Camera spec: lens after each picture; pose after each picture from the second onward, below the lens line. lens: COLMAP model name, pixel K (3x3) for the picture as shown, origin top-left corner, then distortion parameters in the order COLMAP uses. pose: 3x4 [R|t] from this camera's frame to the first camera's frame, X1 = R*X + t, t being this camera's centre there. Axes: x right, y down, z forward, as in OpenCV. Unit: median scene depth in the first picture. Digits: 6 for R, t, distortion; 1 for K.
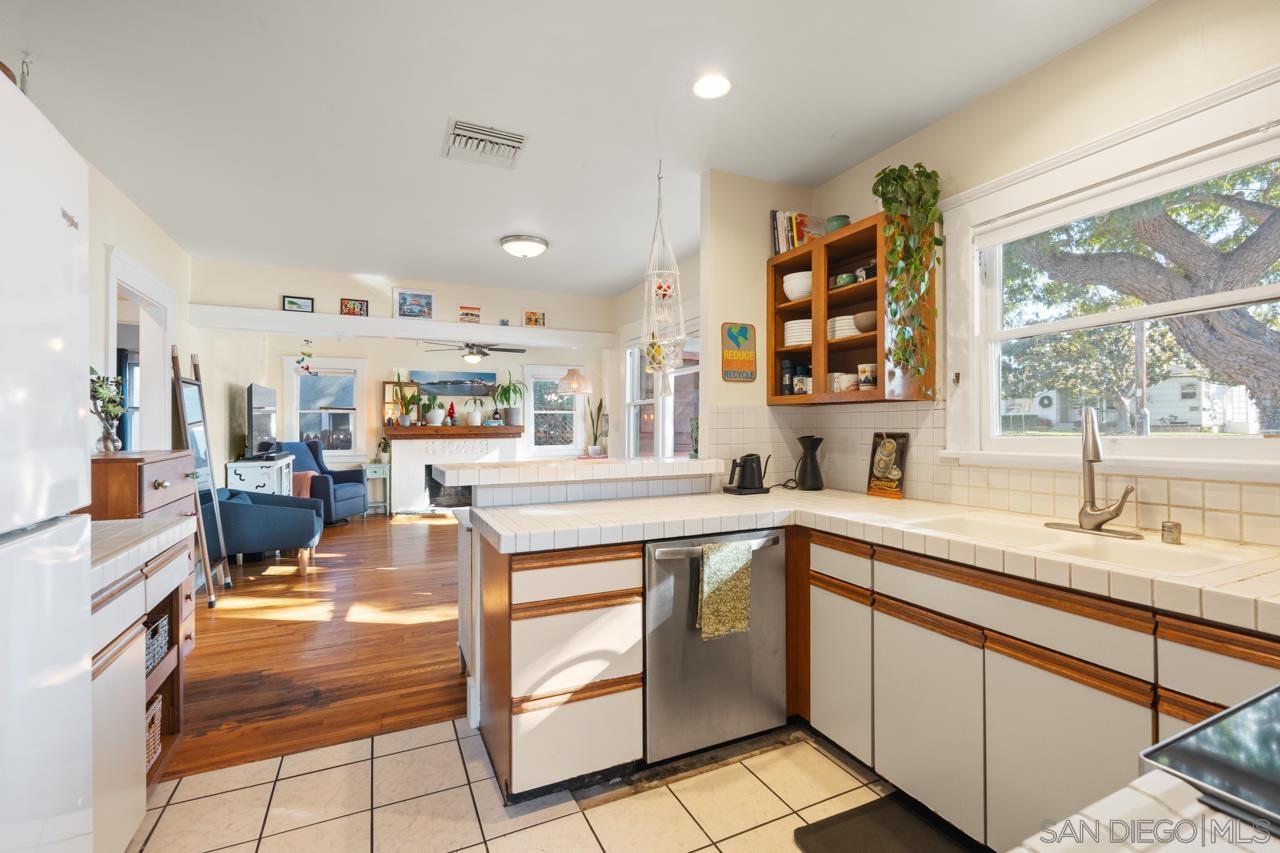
lens RADIAL K [[570.3, 0, 643.5], [0, 570.3, 418.8], [0, 0, 1]] dist [-0.007205, -0.000050]
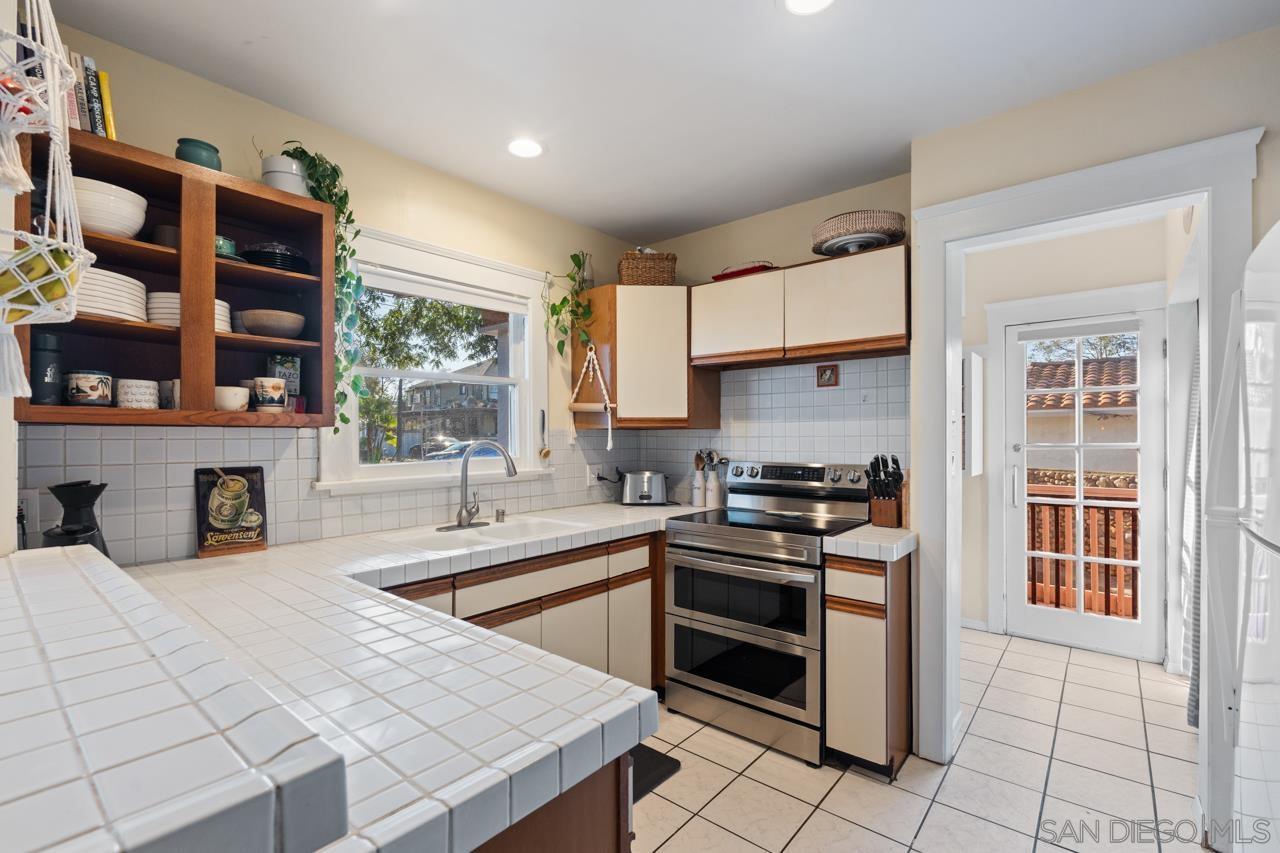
lens RADIAL K [[558.5, 0, 642.6], [0, 558.5, 434.4], [0, 0, 1]] dist [-0.005202, 0.000057]
pose [[-0.420519, 0.010229, 0.907226, -0.428553], [-0.005746, 0.999886, -0.013937, -0.011124], [-0.907266, -0.011073, -0.420412, 0.752367]]
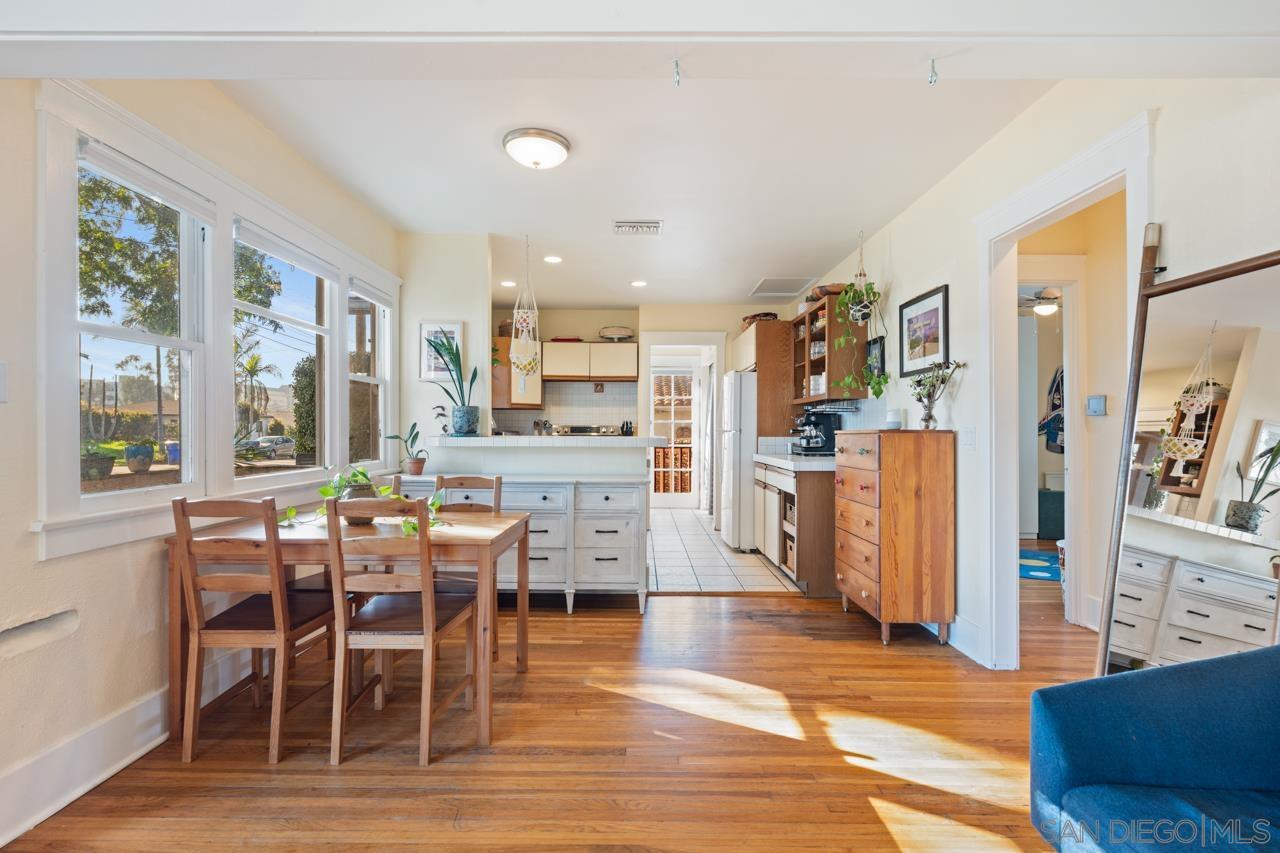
lens RADIAL K [[613.5, 0, 640.0], [0, 613.5, 426.5], [0, 0, 1]] dist [-0.004727, 0.000002]
pose [[-0.904362, 0.004065, 0.426747, -0.912914], [-0.003779, 0.999839, -0.017532, 0.074253], [-0.426750, -0.017468, -0.904201, 2.291771]]
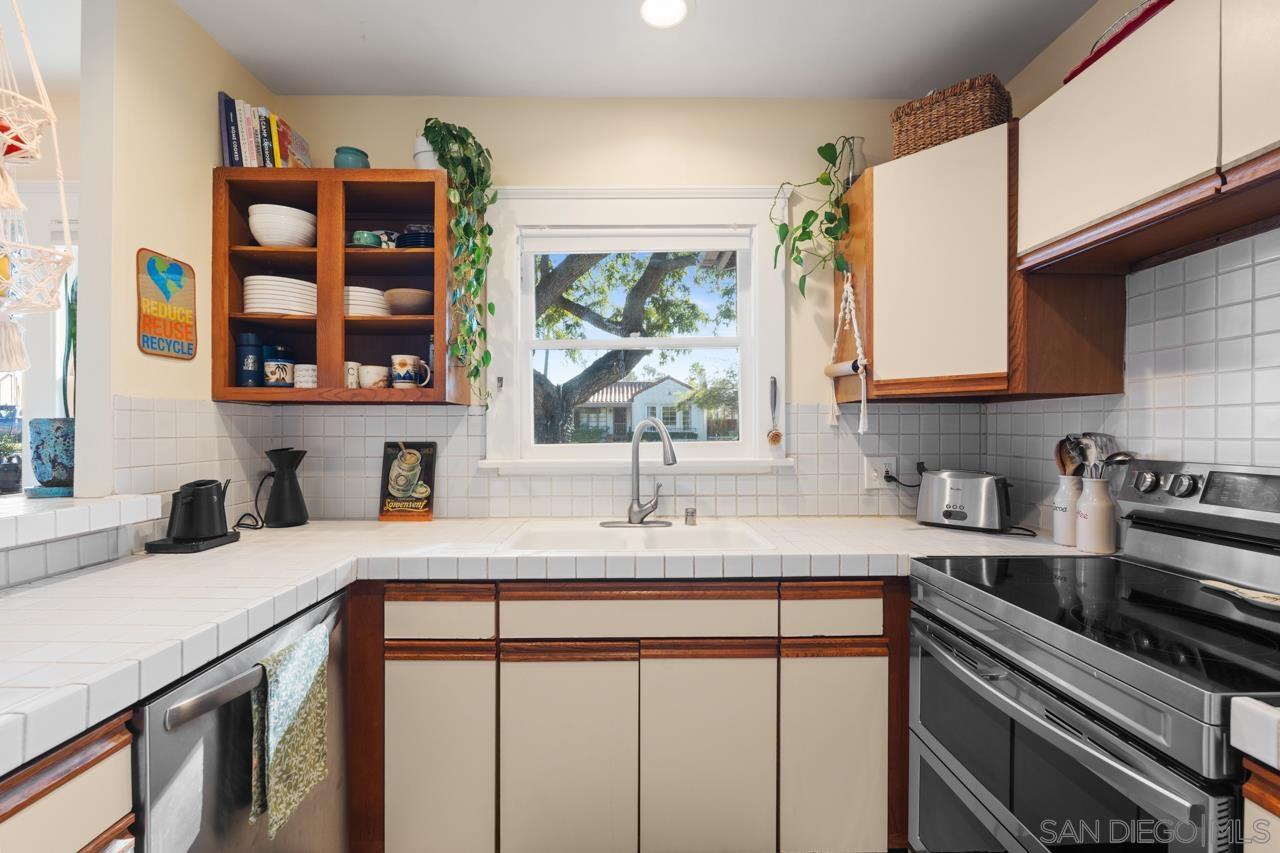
lens RADIAL K [[558.5, 0, 642.6], [0, 558.5, 434.4], [0, 0, 1]] dist [-0.005202, 0.000057]
pose [[0.404141, -0.001251, 0.914696, -0.157657], [-0.011418, 0.999914, 0.006412, 0.004128], [-0.914625, -0.013035, 0.404092, 0.336390]]
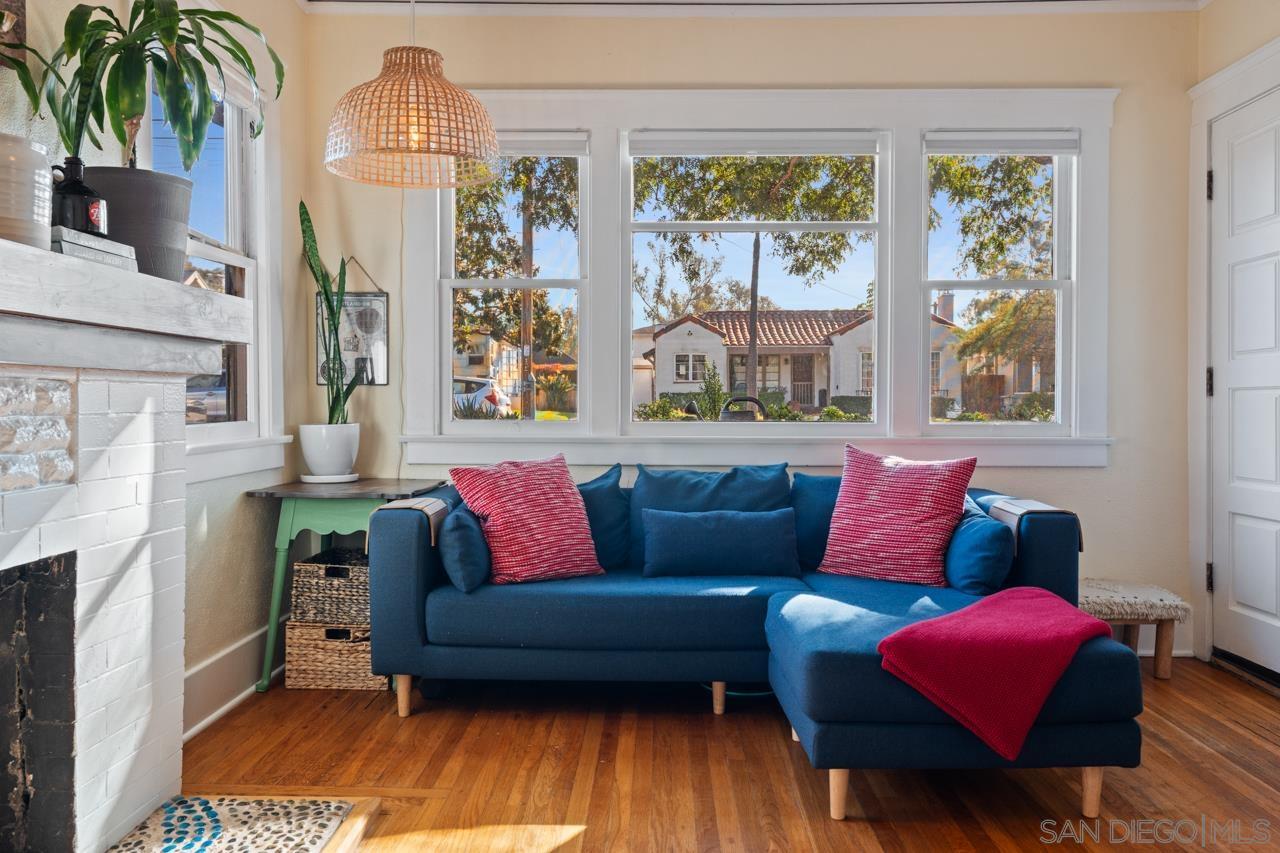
lens RADIAL K [[971.9, 0, 640.0], [0, 971.9, 426.5], [0, 0, 1]] dist [-0.003586, -0.002595]
pose [[0.437466, -0.018529, 0.899044, -1.274611], [-0.008689, 0.999654, 0.024831, 0.124449], [-0.899193, -0.018674, 0.437154, 2.385659]]
